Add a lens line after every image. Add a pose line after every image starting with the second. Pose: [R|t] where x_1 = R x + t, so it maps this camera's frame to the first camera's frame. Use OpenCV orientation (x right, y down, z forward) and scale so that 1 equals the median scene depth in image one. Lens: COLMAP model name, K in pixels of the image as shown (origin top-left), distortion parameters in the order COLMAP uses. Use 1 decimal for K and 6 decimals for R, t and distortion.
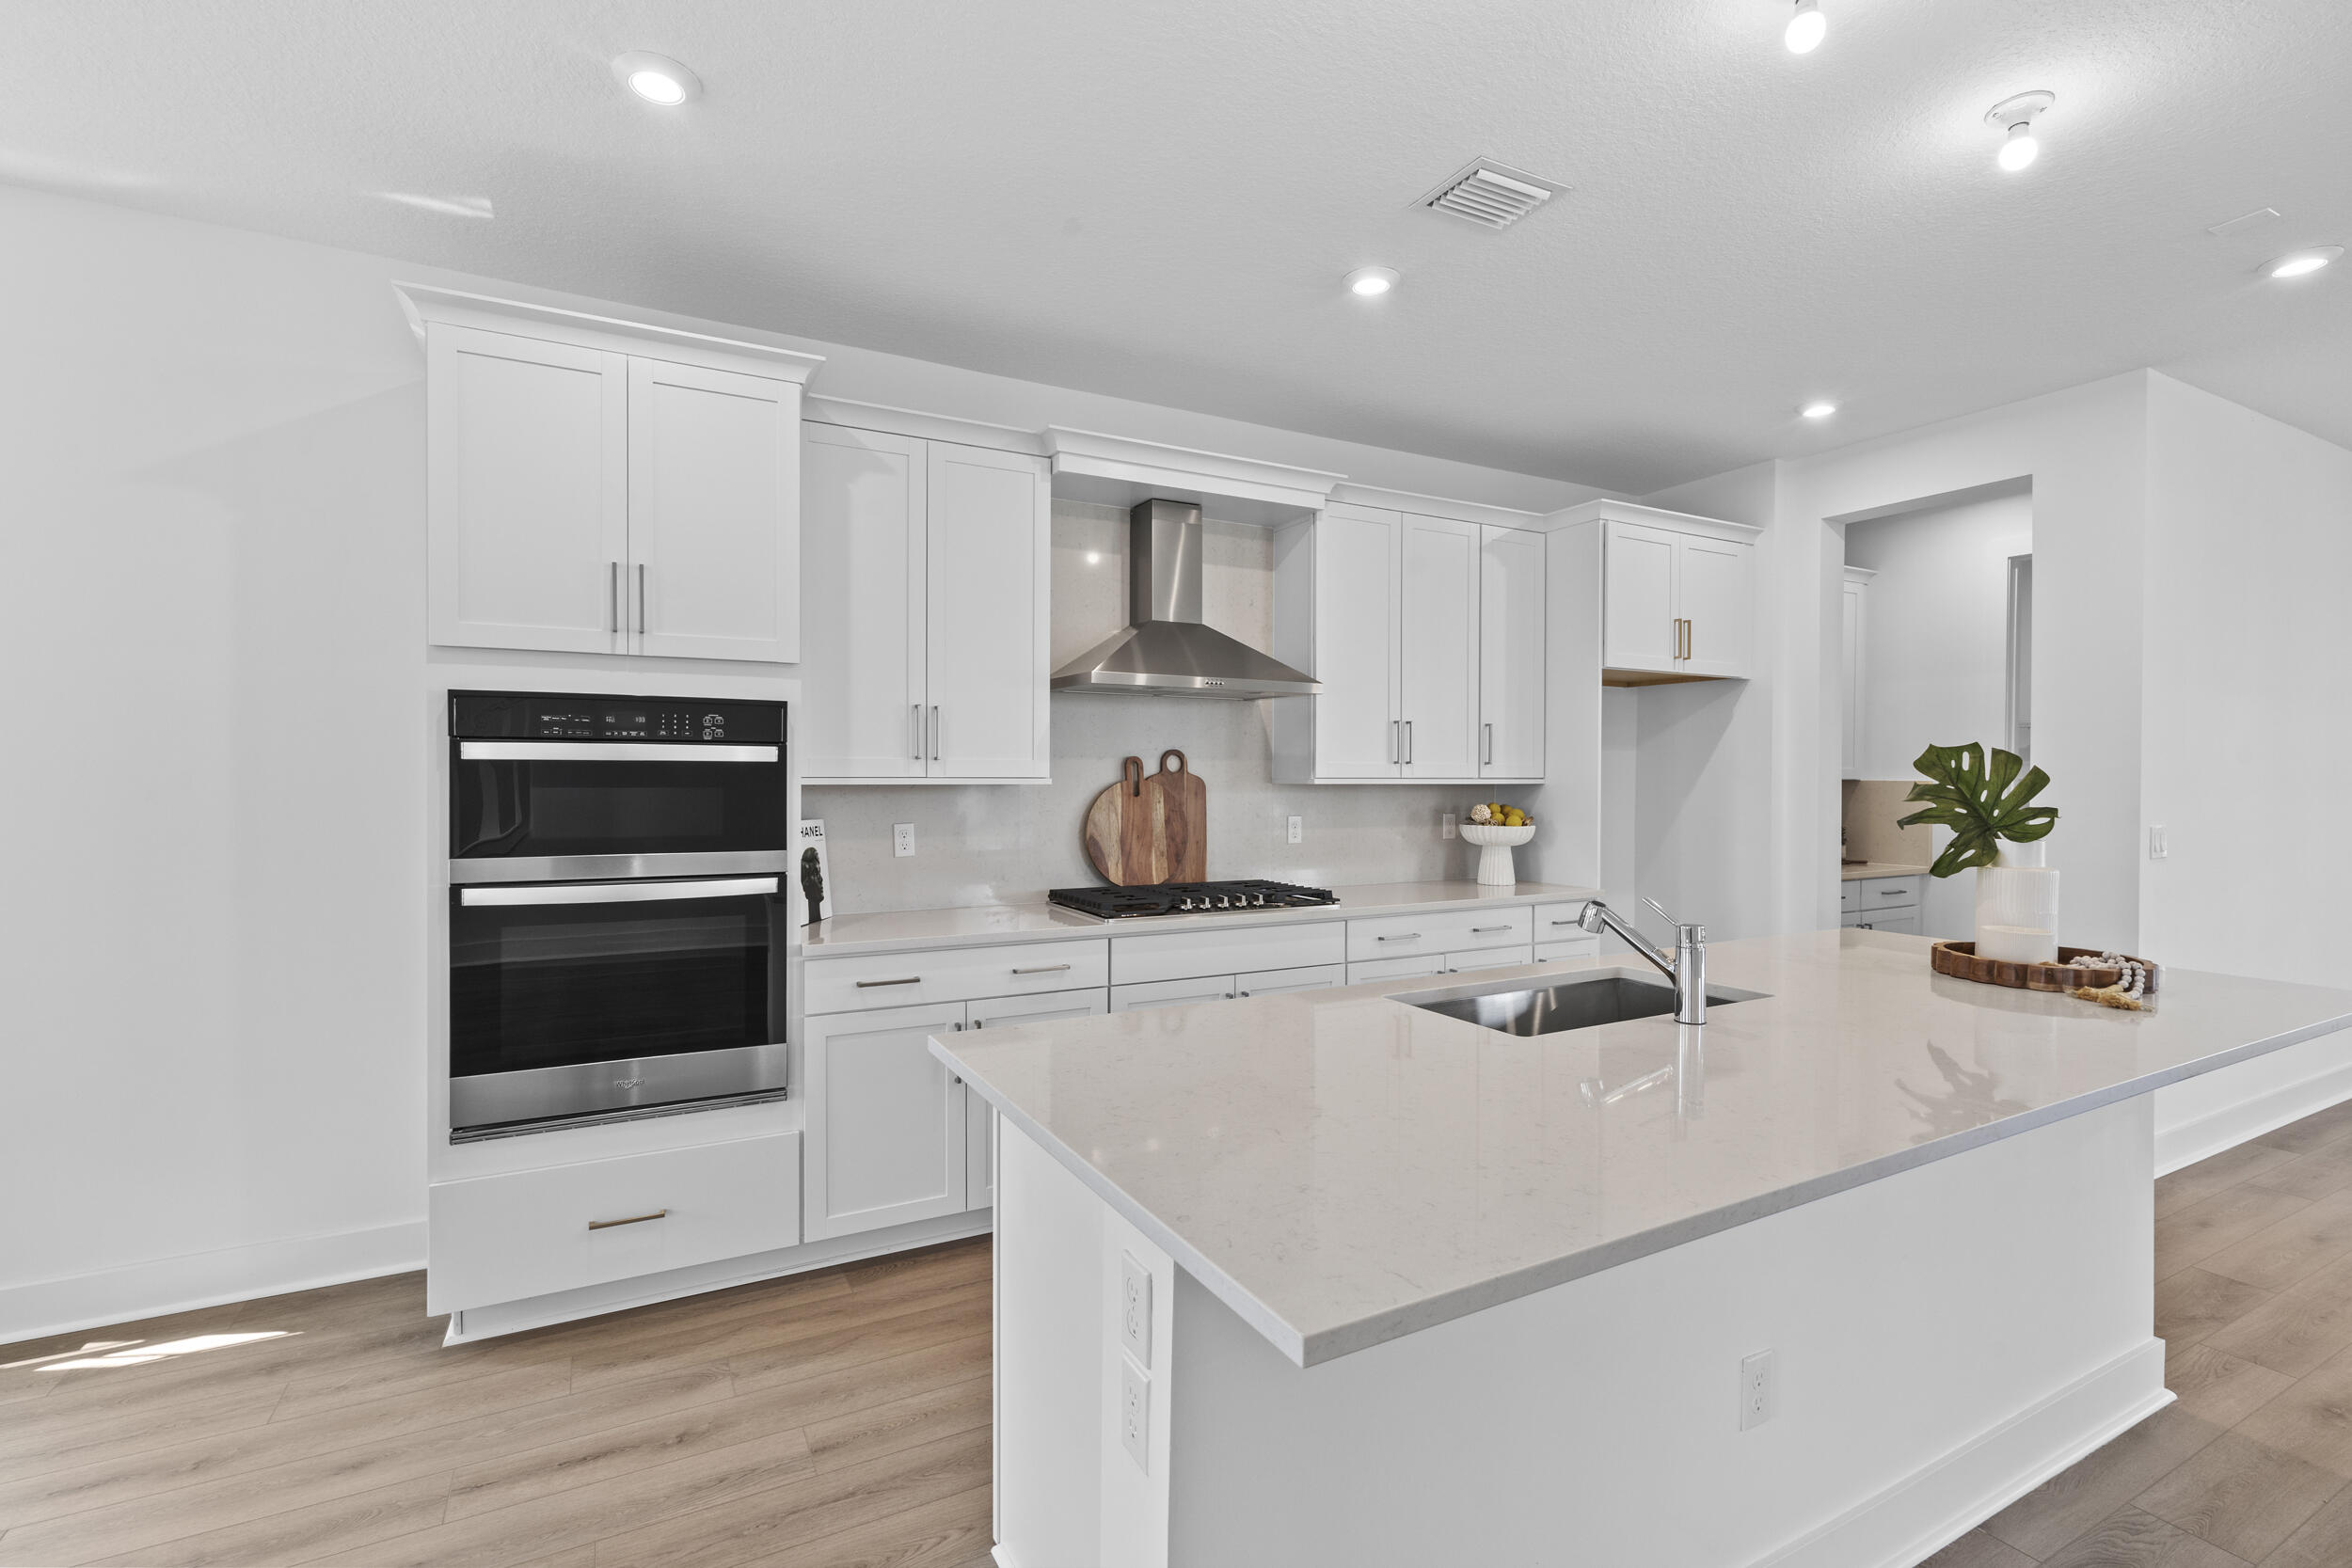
lens RADIAL K [[1057.2, 0, 1174.2], [0, 1057.2, 783.0], [0, 0, 1]] dist [-0.007699, 0.002516]
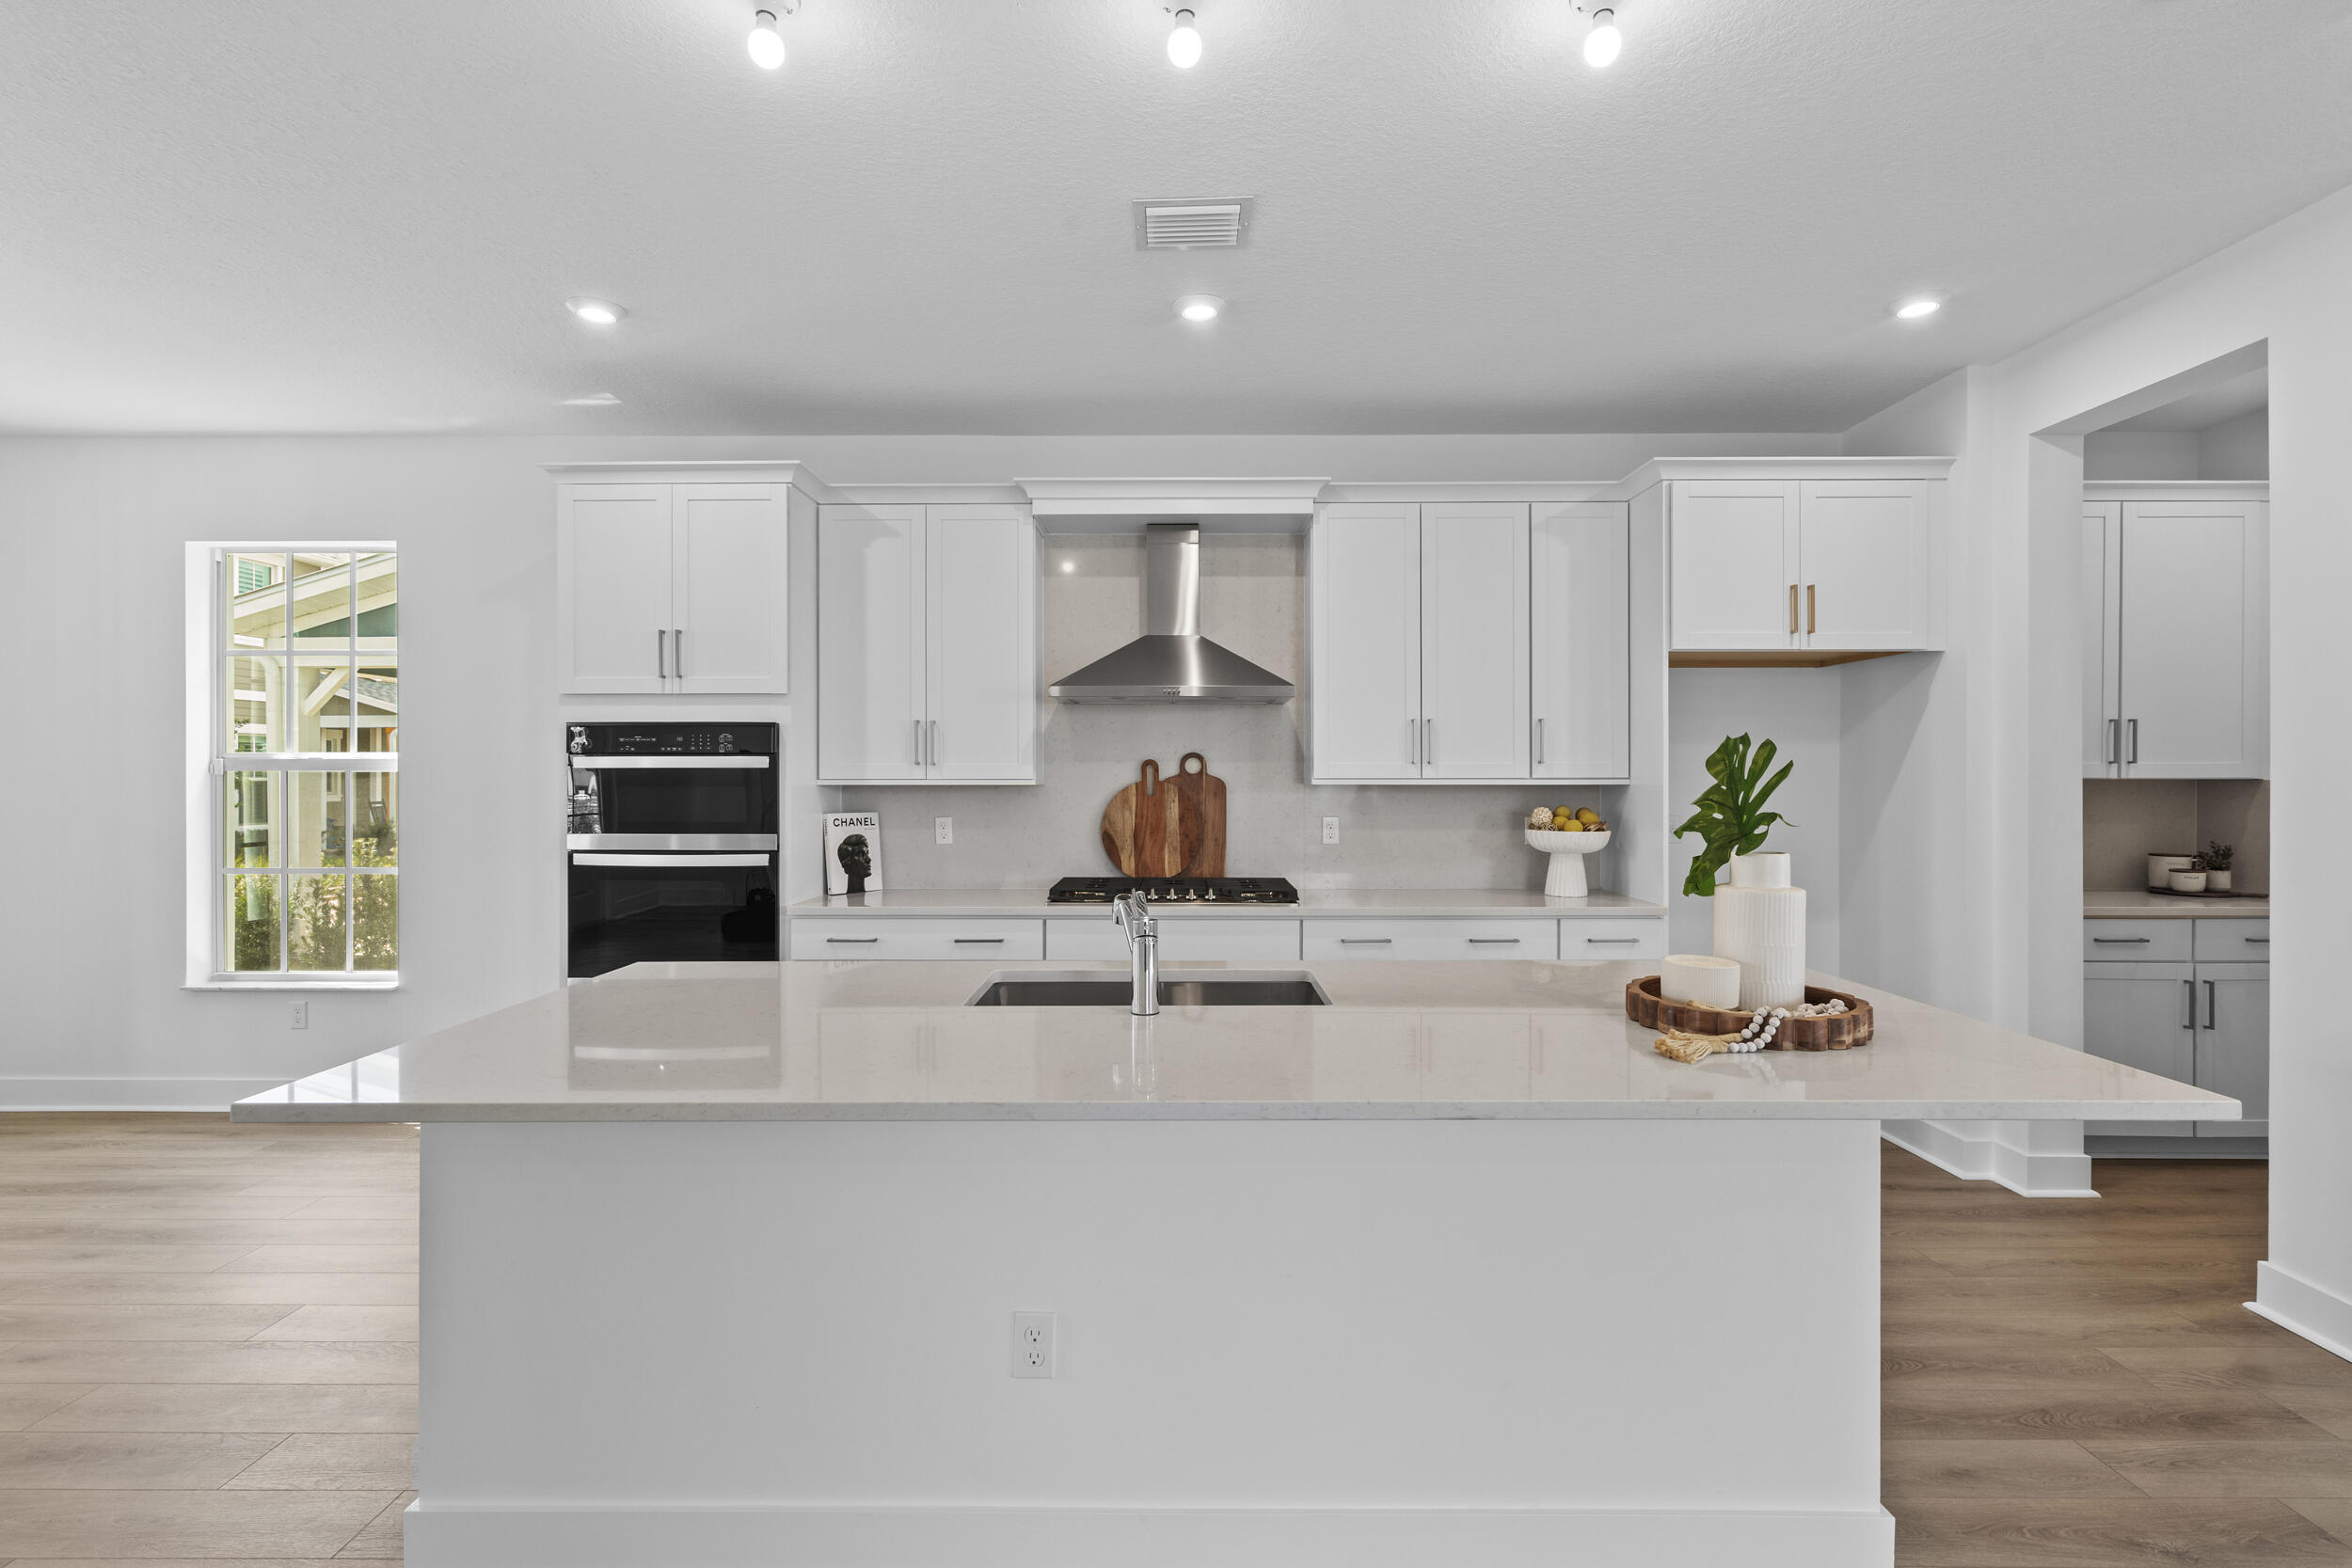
lens RADIAL K [[1057.2, 0, 1173.1], [0, 1057.2, 776.3], [0, 0, 1]] dist [-0.007699, 0.002516]
pose [[0.878220, -0.003906, -0.478241, 0.509597], [0.000185, 0.999969, -0.007828, 0.000719], [0.478257, 0.006786, 0.878194, 0.050106]]
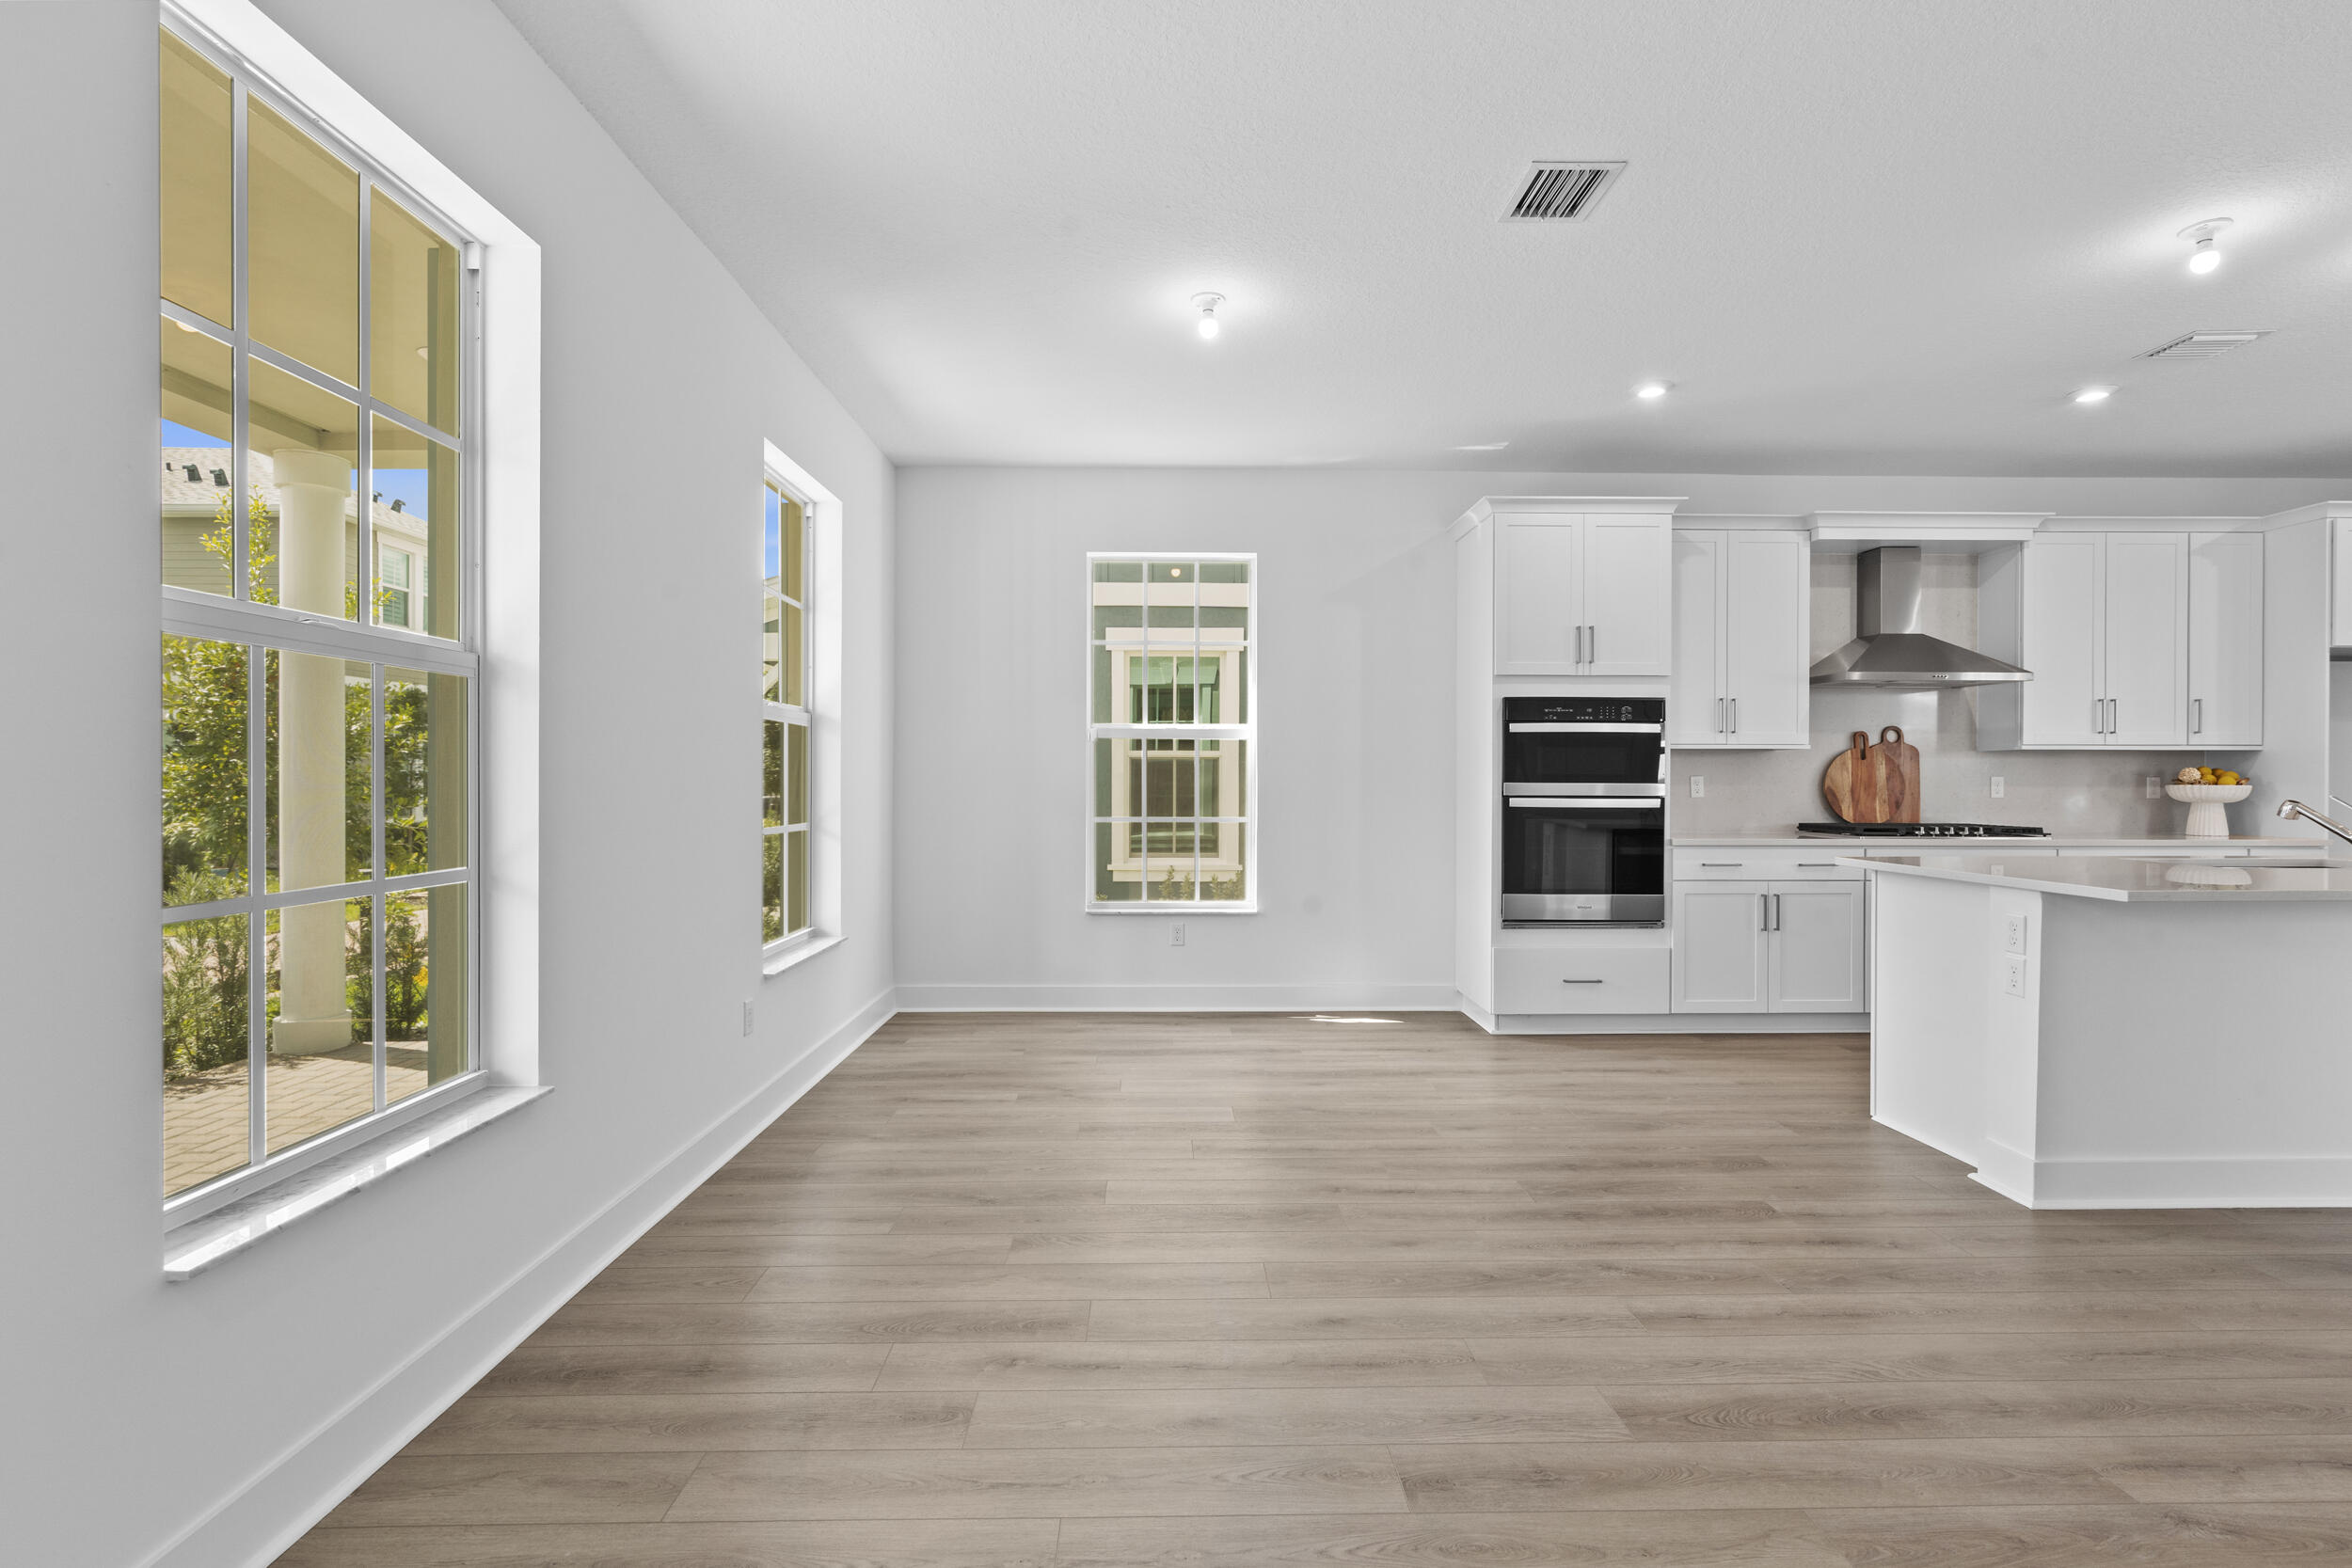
lens RADIAL K [[1057.2, 0, 1163.5], [0, 1057.2, 788.2], [0, 0, 1]] dist [-0.007699, 0.002516]
pose [[0.886655, -0.000710, -0.462432, -0.212242], [-0.001667, 0.999987, -0.004731, 0.058698], [0.462429, 0.004966, 0.886642, -0.665071]]
